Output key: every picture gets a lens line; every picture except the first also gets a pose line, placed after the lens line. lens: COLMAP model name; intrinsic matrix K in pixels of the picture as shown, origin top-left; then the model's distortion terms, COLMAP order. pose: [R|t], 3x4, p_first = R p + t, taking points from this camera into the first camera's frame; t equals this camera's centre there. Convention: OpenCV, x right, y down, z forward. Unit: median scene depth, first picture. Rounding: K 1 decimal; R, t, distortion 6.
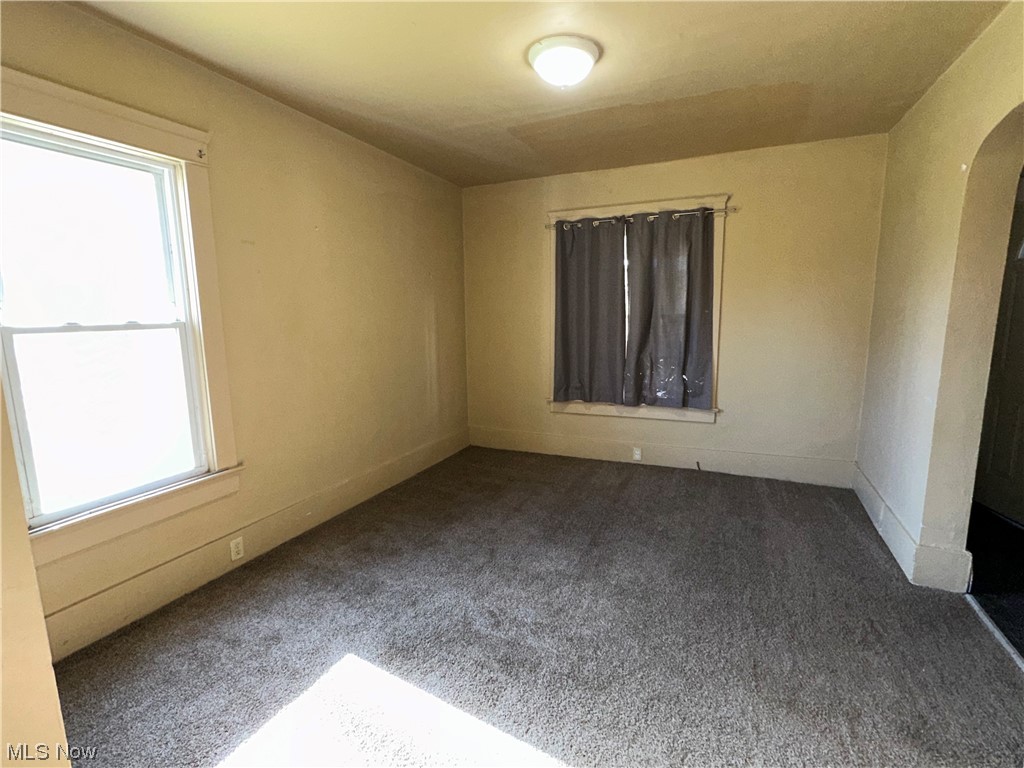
lens RADIAL K [[486.4, 0, 512.4], [0, 486.4, 385.0], [0, 0, 1]] dist [-0.002717, 0.001480]
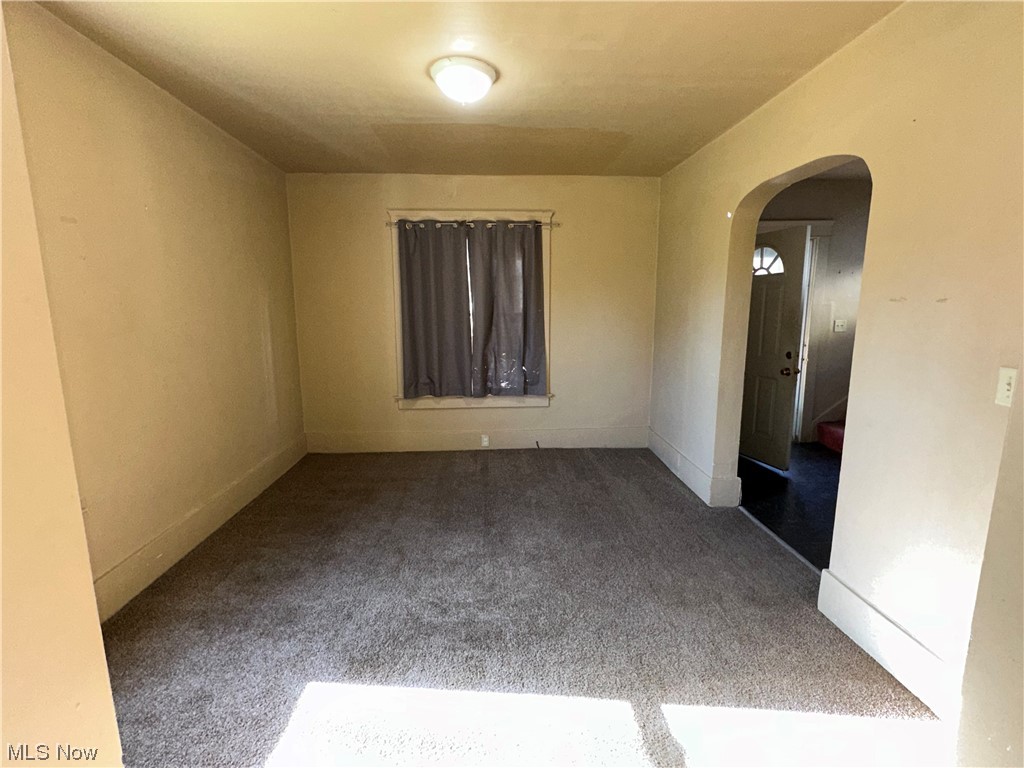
lens RADIAL K [[486.4, 0, 513.8], [0, 486.4, 383.6], [0, 0, 1]] dist [-0.002717, 0.001480]
pose [[0.890288, -0.061908, 0.451169, -0.242561], [0.058465, 0.998056, 0.021582, -0.008524], [-0.451628, 0.007163, 0.892177, -0.003883]]
